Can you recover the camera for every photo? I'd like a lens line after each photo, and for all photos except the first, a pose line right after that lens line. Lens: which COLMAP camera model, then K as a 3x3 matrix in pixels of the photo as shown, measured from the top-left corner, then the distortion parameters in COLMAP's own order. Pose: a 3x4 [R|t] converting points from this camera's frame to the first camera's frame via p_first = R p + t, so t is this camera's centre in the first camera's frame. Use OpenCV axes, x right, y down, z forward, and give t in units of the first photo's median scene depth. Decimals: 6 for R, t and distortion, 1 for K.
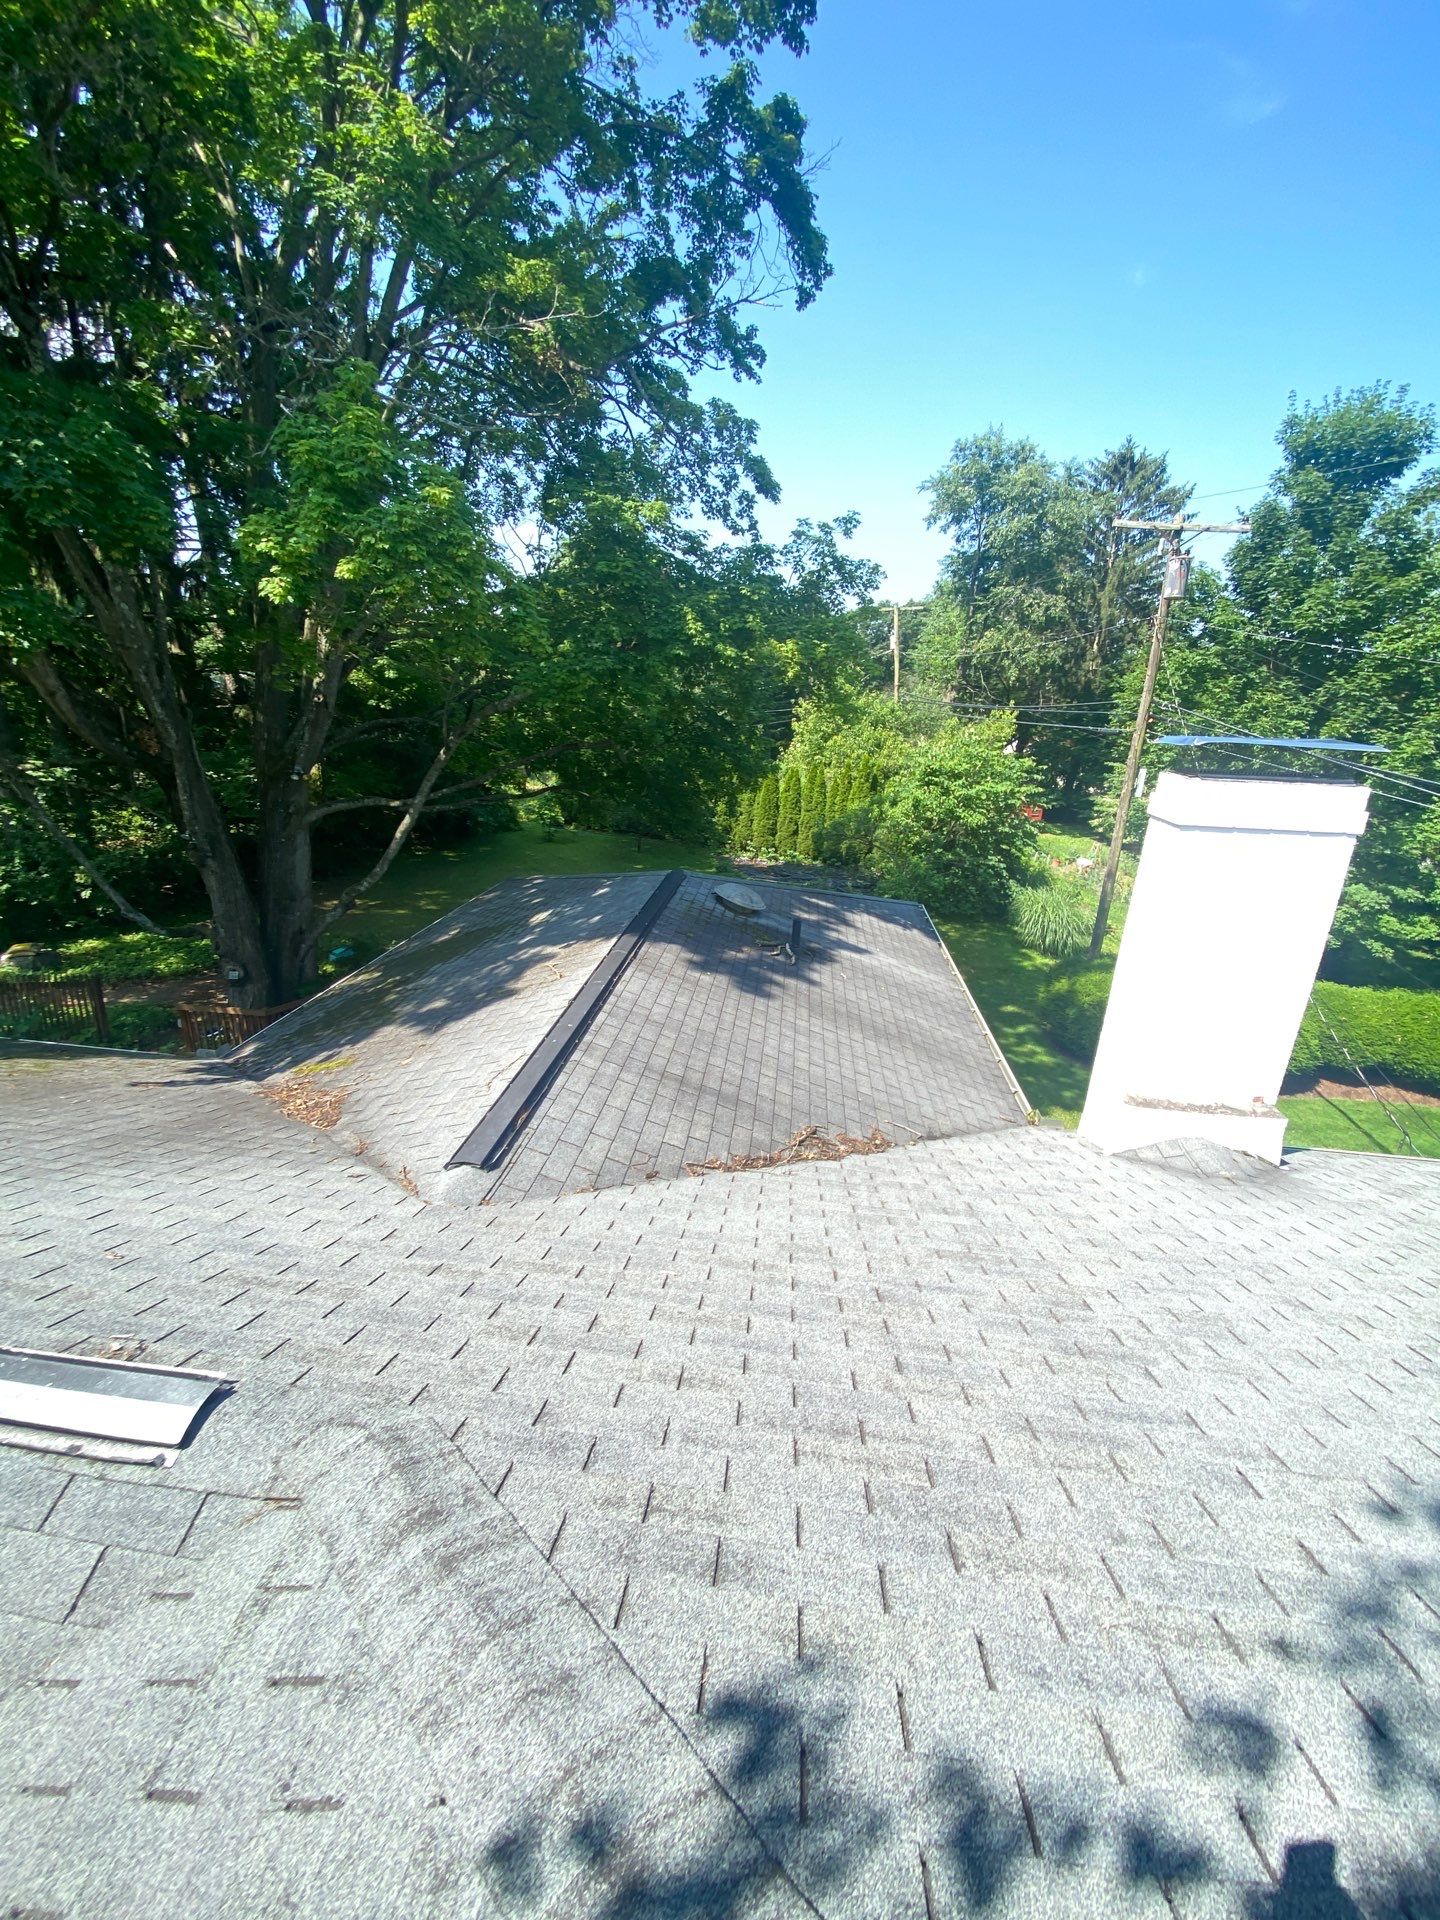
lens RADIAL K [[768.2, 0, 731.0], [0, 768.2, 984.3], [0, 0, 1]] dist [0.000329, -0.013674]
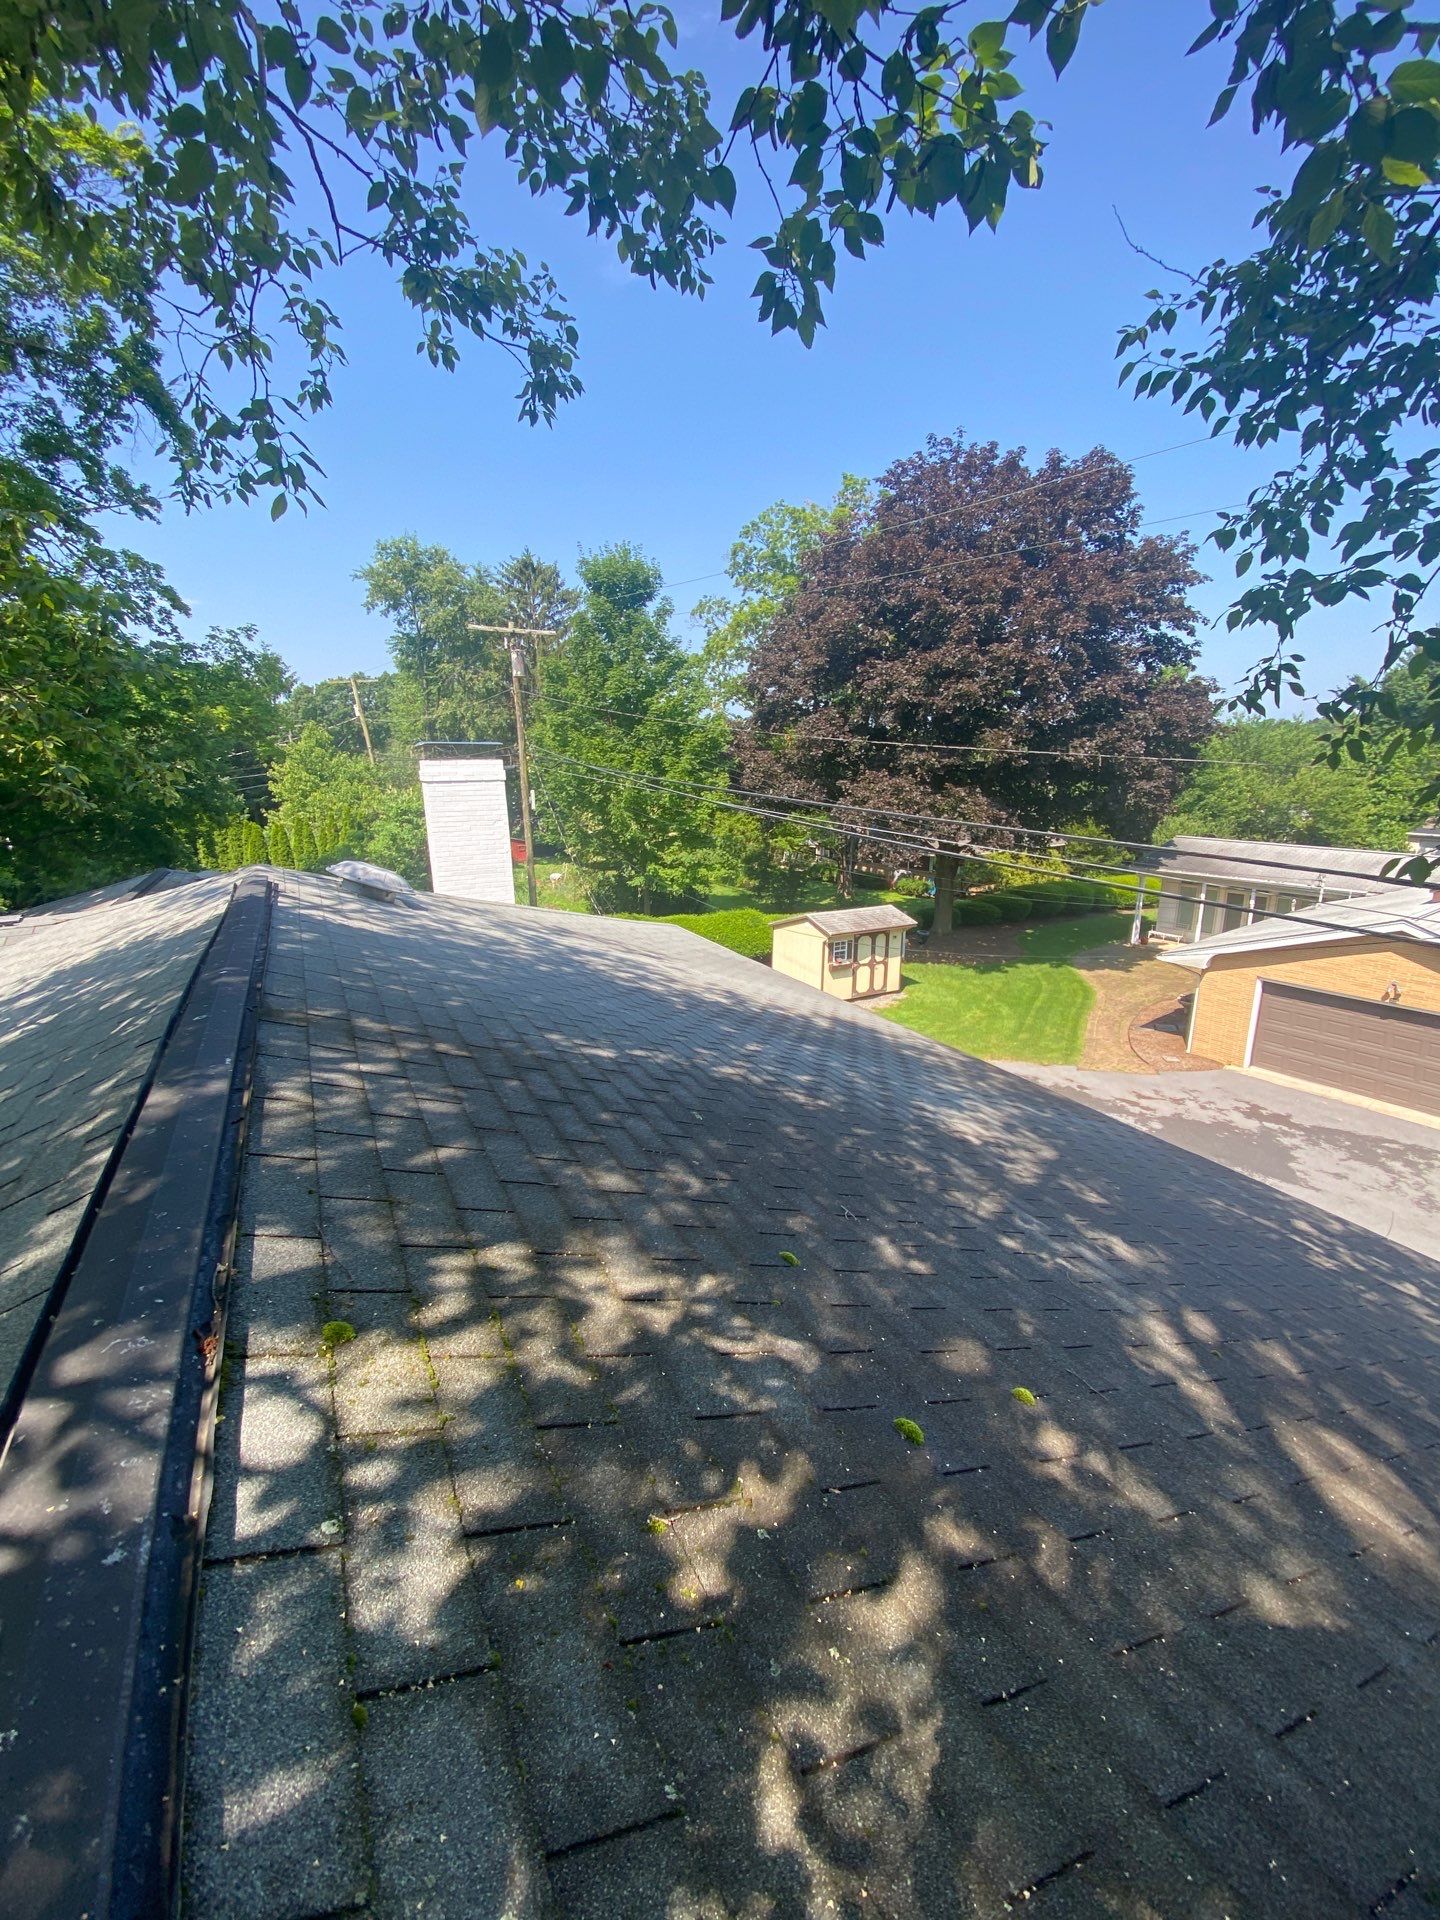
lens RADIAL K [[768.2, 0, 731.0], [0, 768.2, 984.3], [0, 0, 1]] dist [0.000329, -0.013674]
pose [[0.831777, -0.198437, 0.518430, 0.024448], [0.237710, 0.971289, -0.009610, 0.308402], [-0.501638, 0.131230, 0.855066, -0.659445]]
